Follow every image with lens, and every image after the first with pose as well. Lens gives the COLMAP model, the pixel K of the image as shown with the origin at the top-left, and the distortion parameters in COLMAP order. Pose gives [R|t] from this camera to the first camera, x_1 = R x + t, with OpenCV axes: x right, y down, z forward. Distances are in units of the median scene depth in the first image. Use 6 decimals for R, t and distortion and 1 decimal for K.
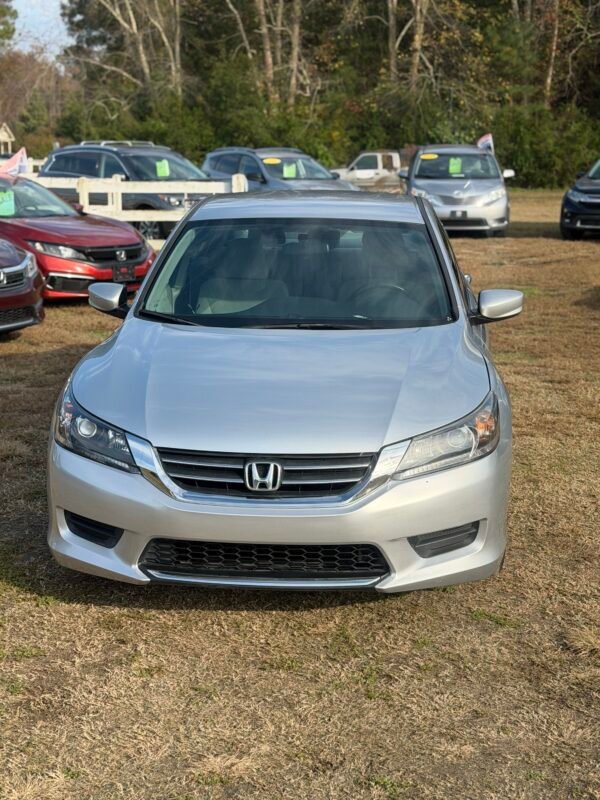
lens RADIAL K [[1244.9, 0, 299.2], [0, 1244.9, 401.3], [0, 0, 1]] dist [0.126456, 0.000000]
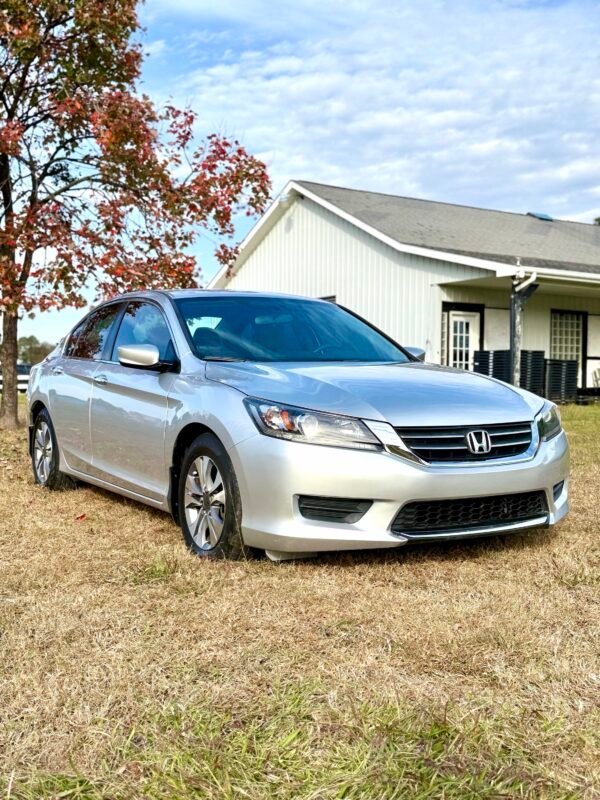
lens RADIAL K [[928.2, 0, 298.7], [0, 928.2, 398.8], [0, 0, 1]] dist [0.101725, 0.000000]
pose [[0.822871, -0.026588, 0.567605, -0.663002], [0.126696, 0.982343, -0.137658, 0.115543], [-0.553923, 0.185188, 0.811711, 0.311731]]
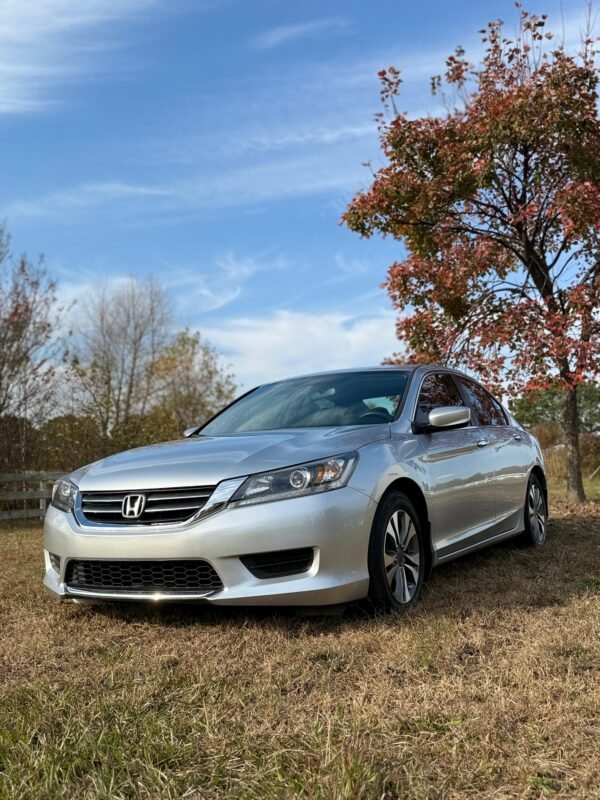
lens RADIAL K [[795.4, 0, 302.7], [0, 795.4, 402.0], [0, 0, 1]] dist [0.075459, 0.000000]
pose [[0.908724, -0.085015, -0.408648, 0.442297], [-0.035695, 0.959623, -0.279015, 0.168381], [0.415868, 0.268134, 0.868998, 0.311780]]
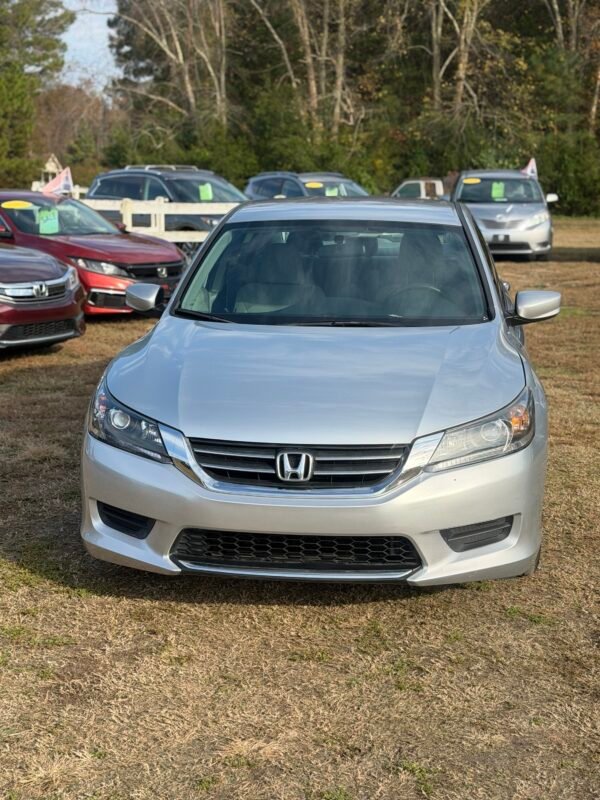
lens RADIAL K [[1244.9, 0, 300.2], [0, 1244.9, 404.9], [0, 0, 1]] dist [0.126456, 0.000000]
pose [[0.999432, 0.007306, -0.032891, 0.007358], [-0.007986, 0.999756, -0.020590, 0.029244], [0.032732, 0.020841, 0.999247, 0.003463]]
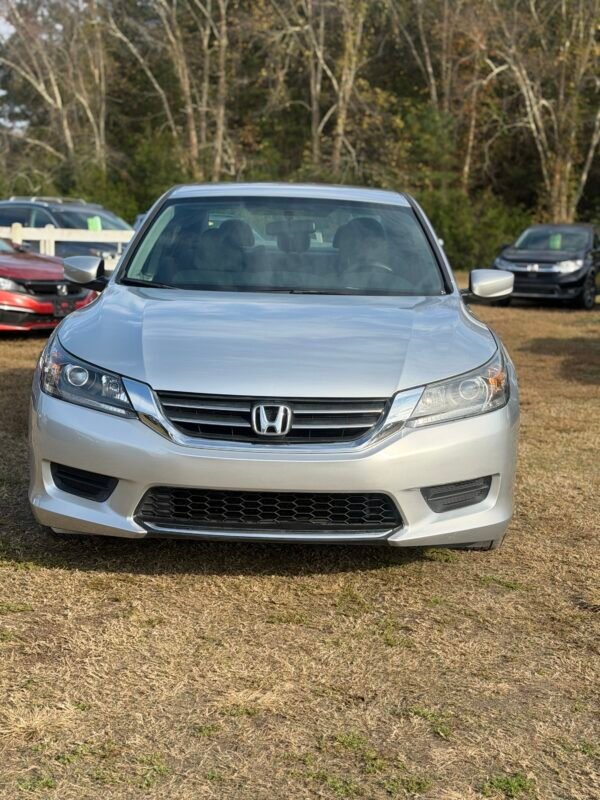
lens RADIAL K [[1244.9, 0, 311.5], [0, 1244.9, 404.4], [0, 0, 1]] dist [0.126456, 0.000000]
pose [[0.996885, 0.015195, 0.077389, -0.067519], [-0.010084, 0.997768, -0.066012, 0.103383], [-0.078220, 0.065026, 0.994813, 0.053992]]
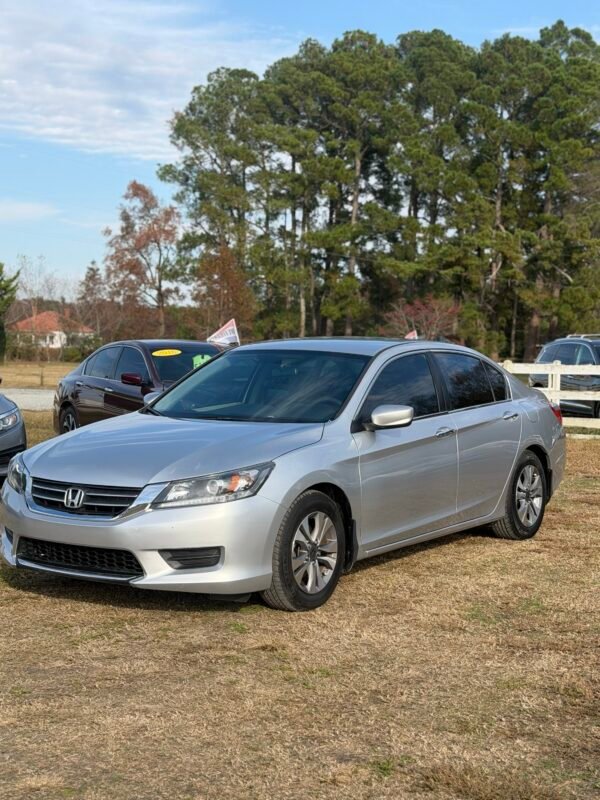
lens RADIAL K [[1235.3, 0, 299.5], [0, 1235.3, 398.9], [0, 0, 1]] dist [0.120912, 0.000000]
pose [[0.869096, 0.031199, -0.493658, 0.870996], [-0.112155, 0.984445, -0.135236, 0.106431], [0.481760, 0.172900, 0.859077, -0.149910]]
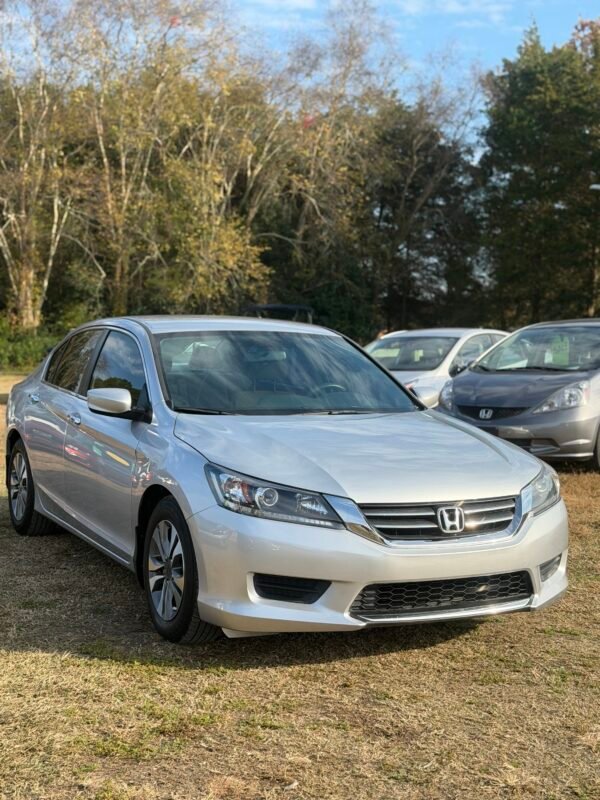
lens RADIAL K [[1146.2, 0, 303.9], [0, 1146.2, 401.1], [0, 0, 1]] dist [0.123037, 0.000000]
pose [[0.858704, -0.019654, 0.512095, -0.656265], [0.094535, 0.988190, -0.120594, 0.062782], [-0.503677, 0.151966, 0.850421, 0.123462]]
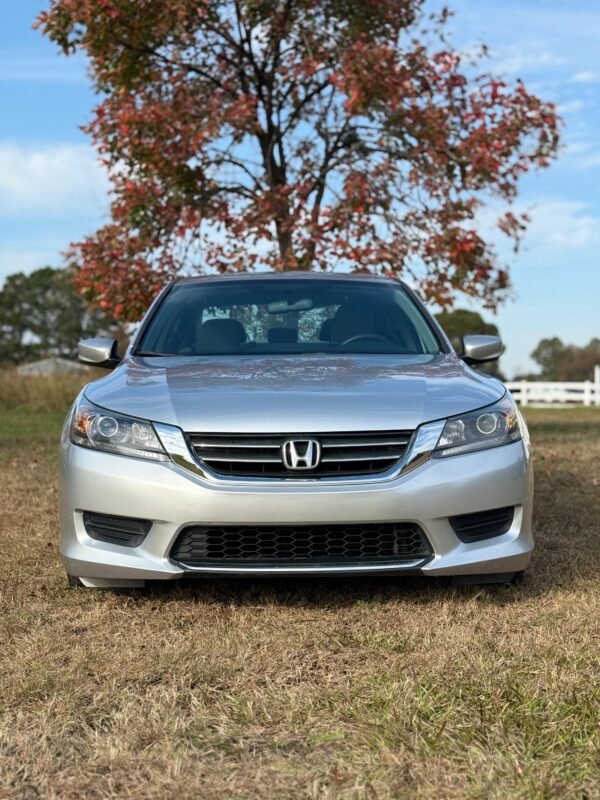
lens RADIAL K [[1146.2, 0, 293.9], [0, 1146.2, 401.0], [0, 0, 1]] dist [0.123037, 0.000000]
pose [[0.994597, -0.016324, 0.102520, -0.117376], [0.035550, 0.981405, -0.188626, 0.175481], [-0.097535, 0.191252, 0.976683, 0.113710]]
